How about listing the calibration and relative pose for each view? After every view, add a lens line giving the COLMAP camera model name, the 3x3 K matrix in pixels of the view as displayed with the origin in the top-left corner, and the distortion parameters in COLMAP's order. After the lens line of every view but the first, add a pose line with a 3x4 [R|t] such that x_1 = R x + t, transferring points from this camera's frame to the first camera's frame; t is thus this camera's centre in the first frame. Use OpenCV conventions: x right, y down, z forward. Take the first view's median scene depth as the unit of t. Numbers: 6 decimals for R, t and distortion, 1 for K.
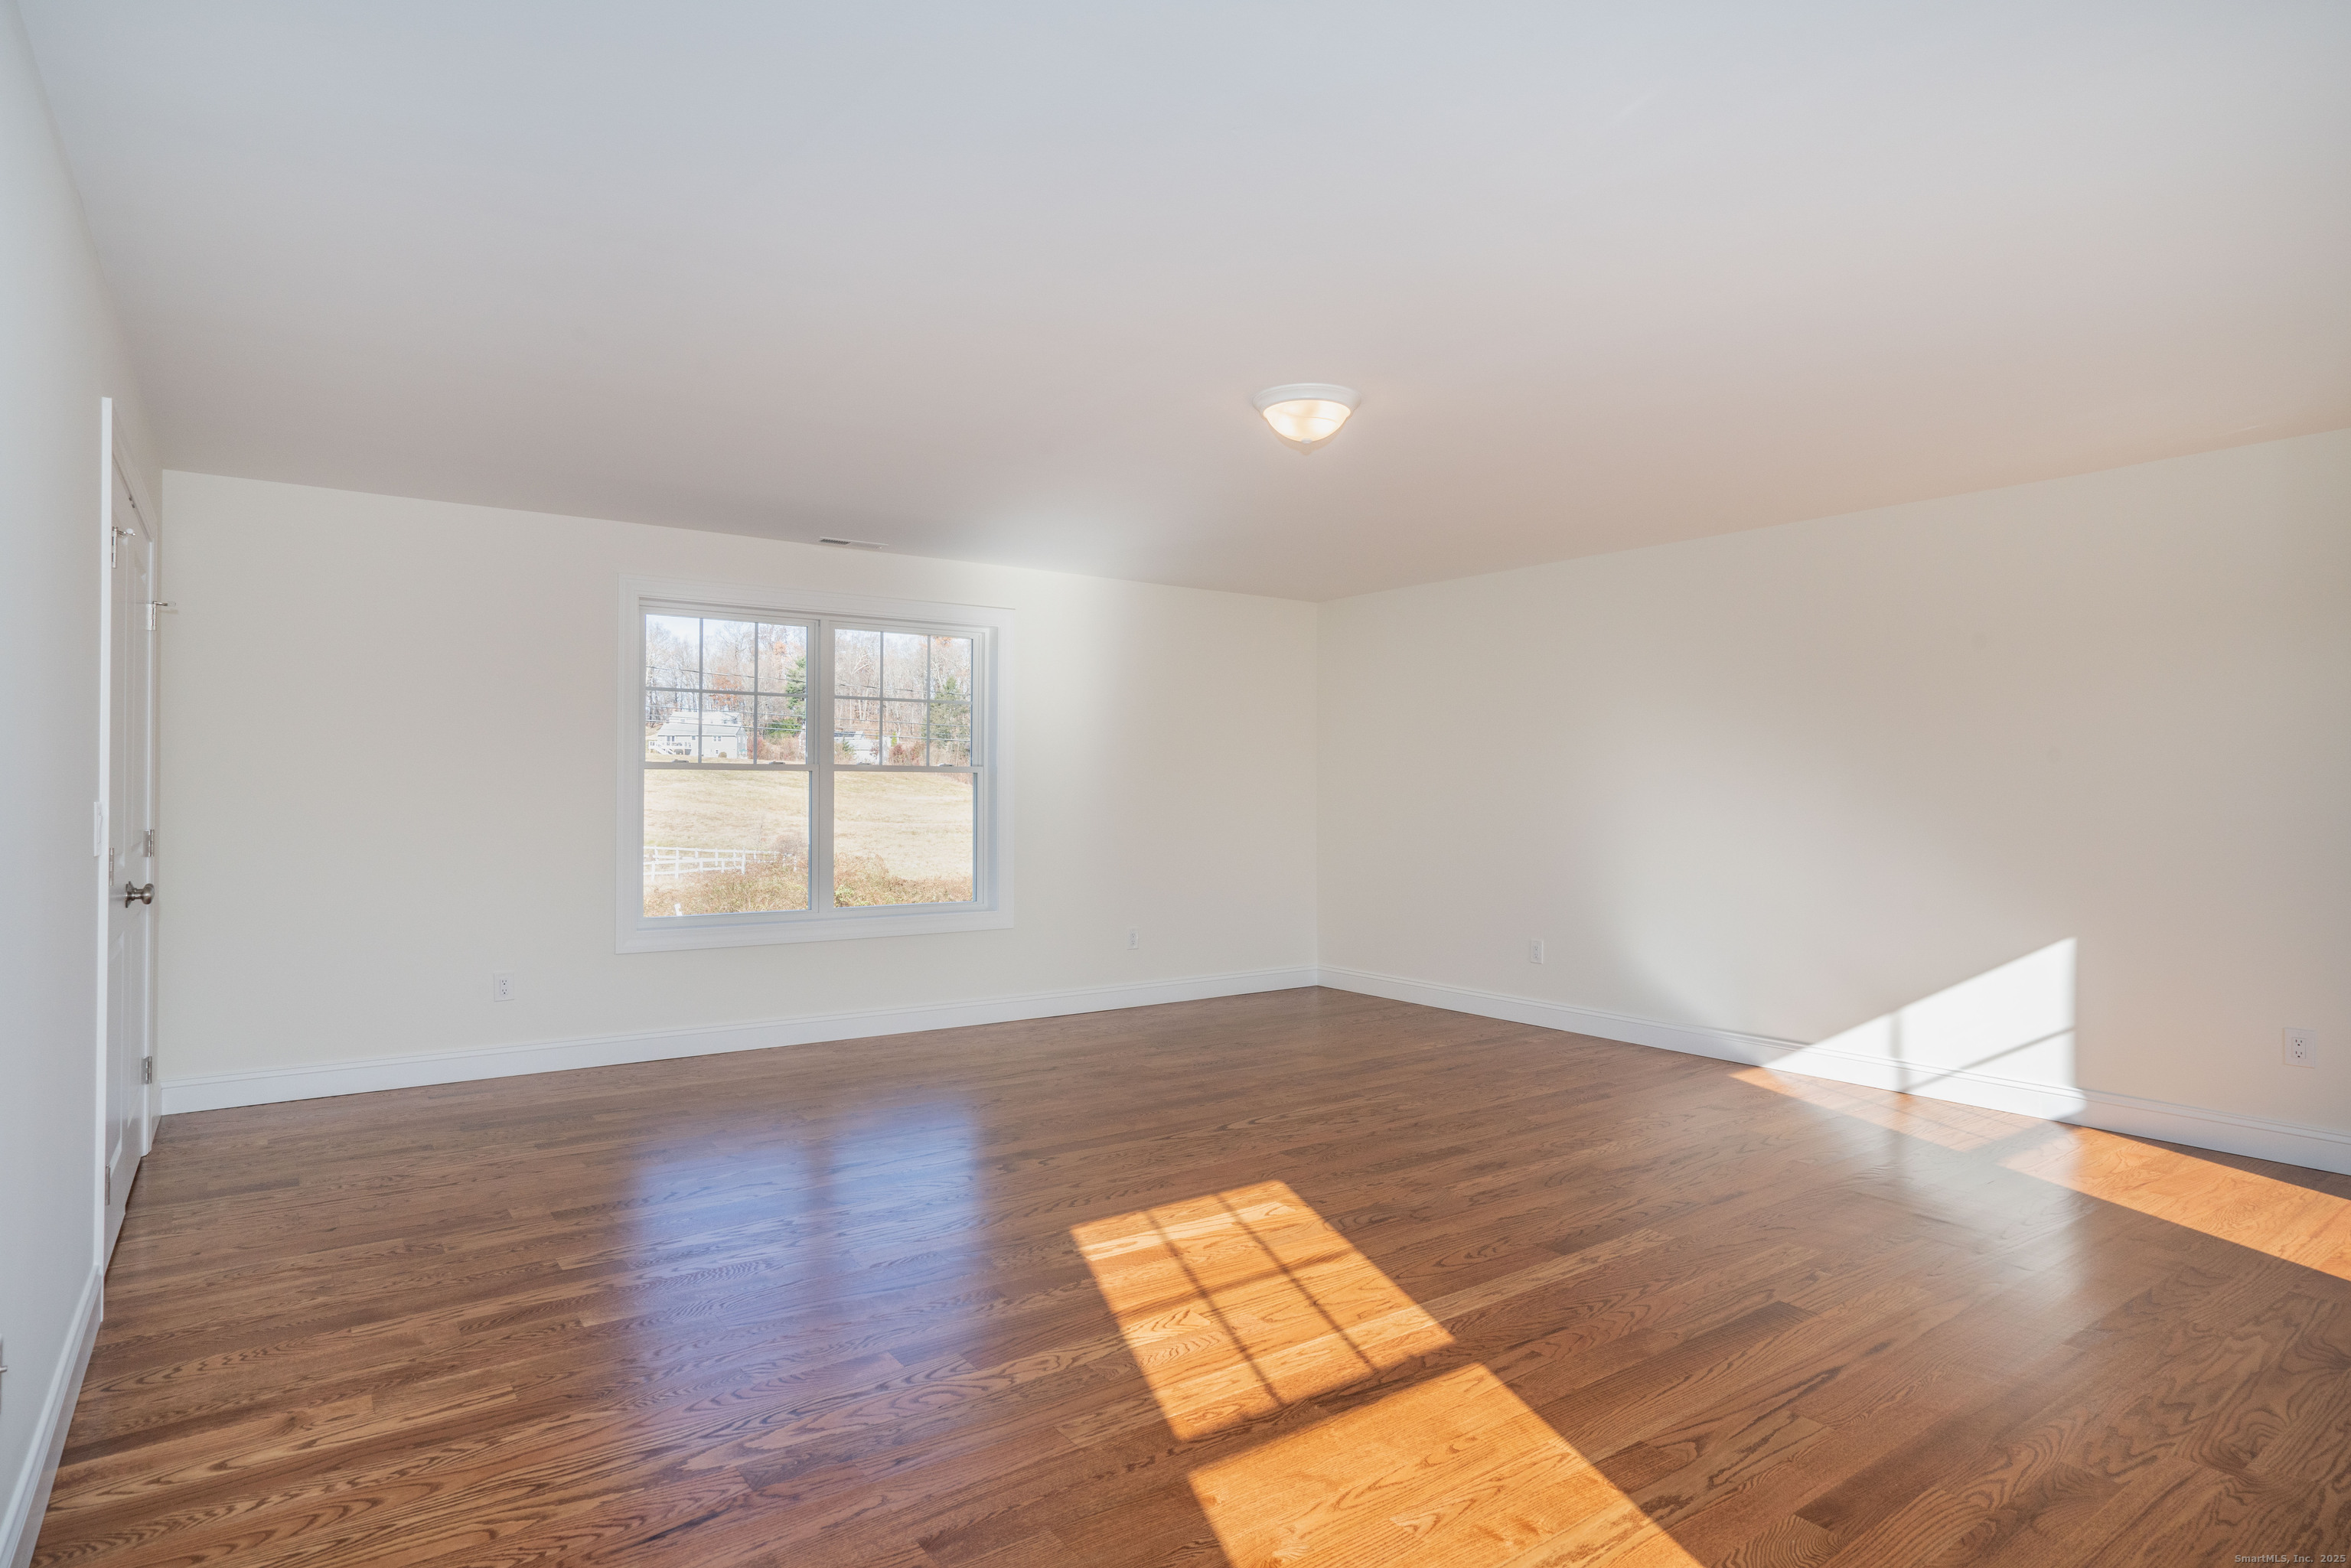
lens RADIAL K [[1275.2, 0, 1166.8], [0, 1275.2, 802.1], [0, 0, 1]] dist [-0.003945, 0.005327]
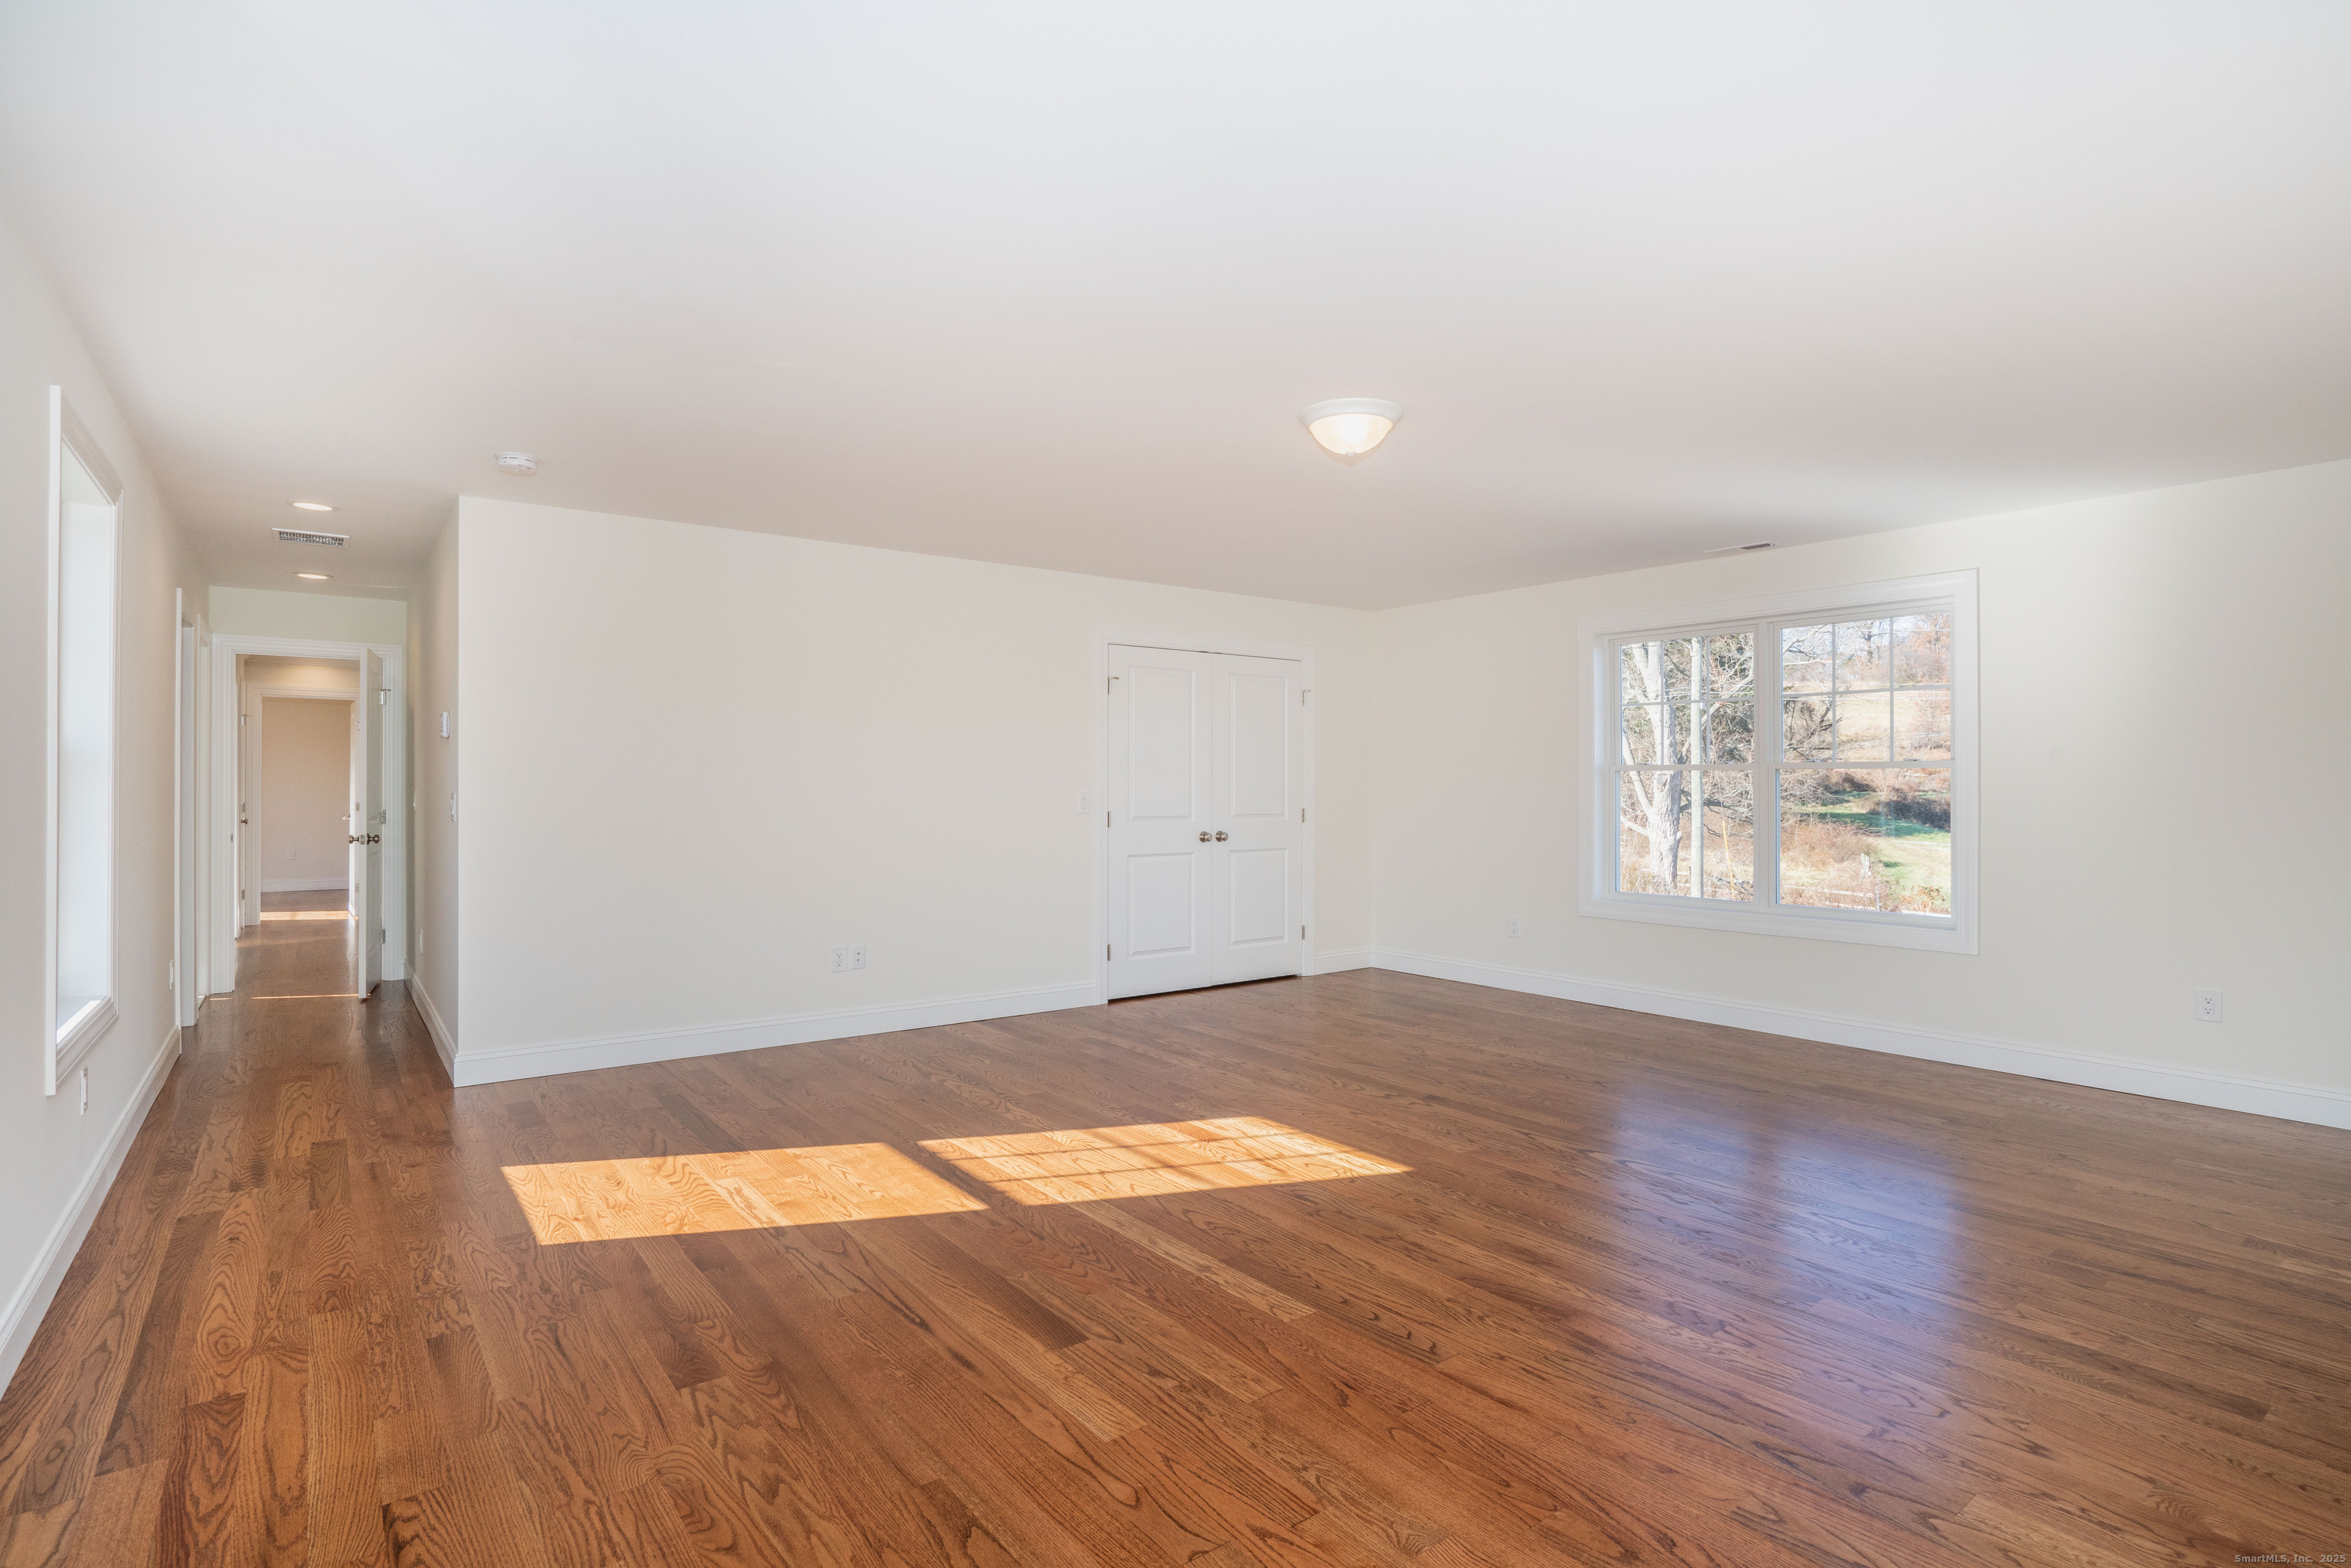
lens RADIAL K [[1142.2, 0, 1166.6], [0, 1142.2, 775.7], [0, 0, 1]] dist [-0.032839, 0.001755]
pose [[0.026002, -0.013952, -0.999565, 1.187642], [-0.008446, 0.999864, -0.014176, 0.000788], [0.999626, 0.008810, 0.025880, 0.943941]]
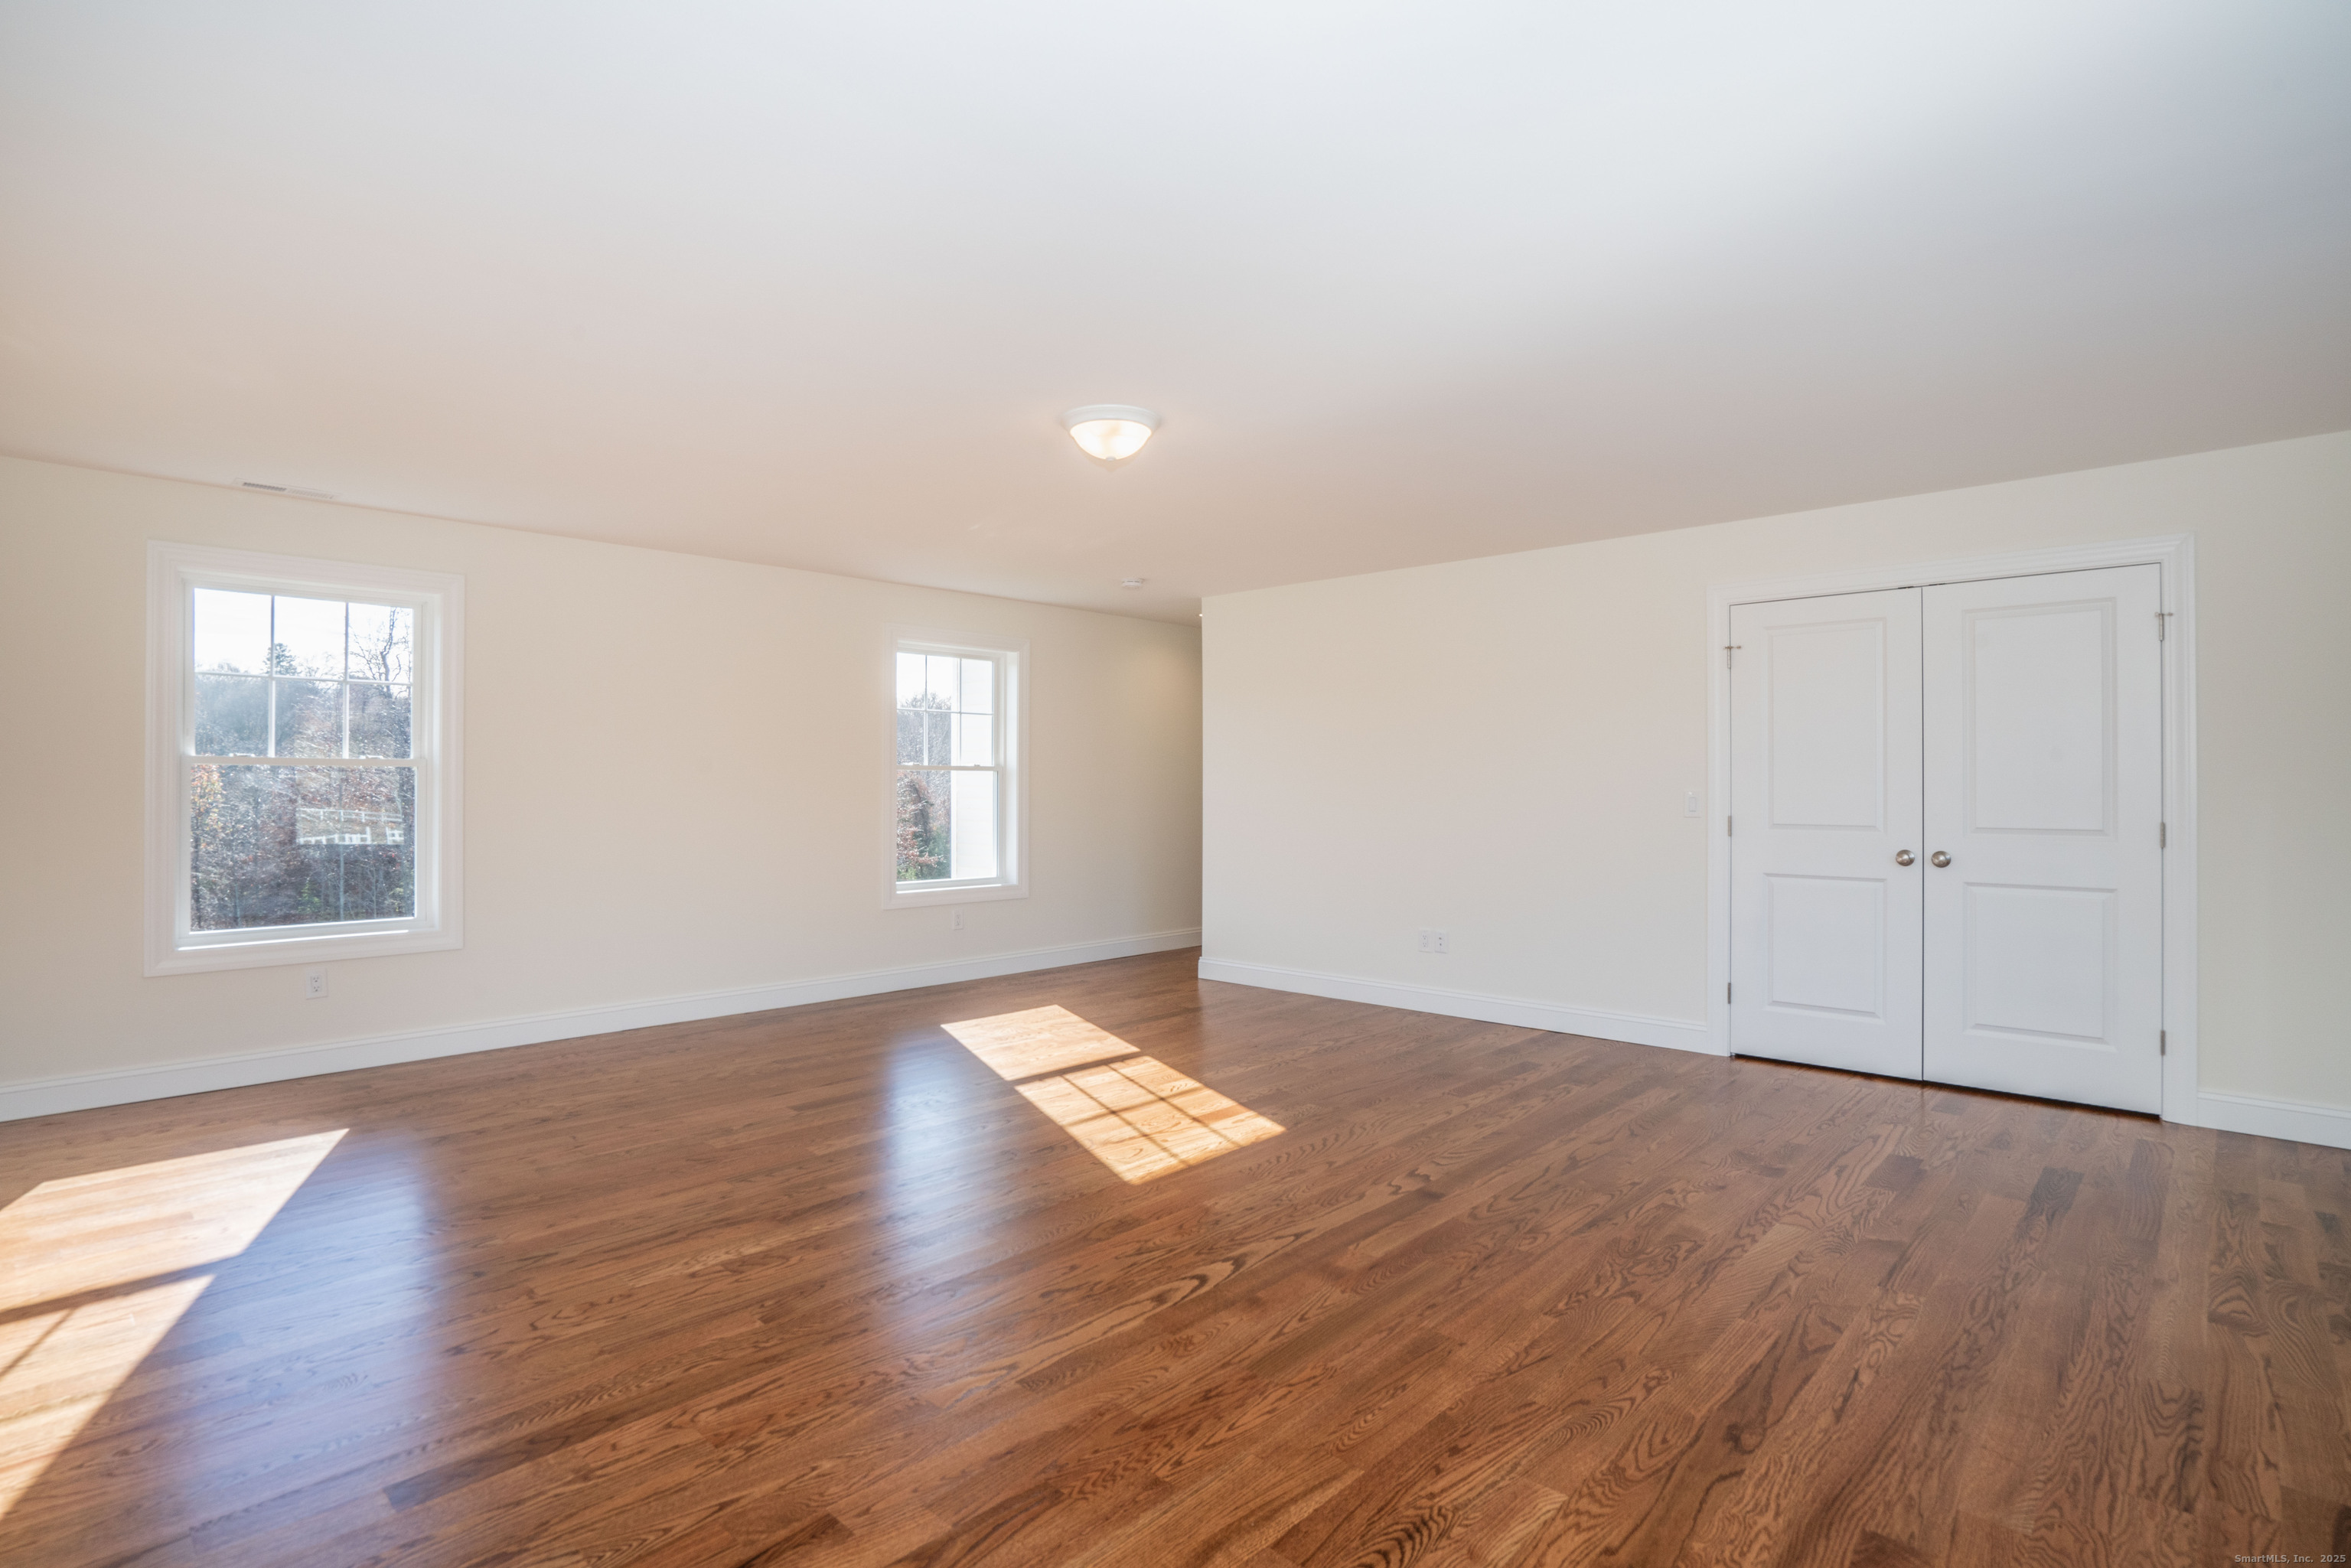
lens RADIAL K [[1142.2, 0, 1166.2], [0, 1142.2, 782.7], [0, 0, 1]] dist [-0.032839, 0.001755]
pose [[-0.979115, -0.003182, -0.203281, 0.292868], [-0.004983, 0.999953, 0.008349, -0.017444], [0.203245, 0.009188, -0.979085, 2.229536]]
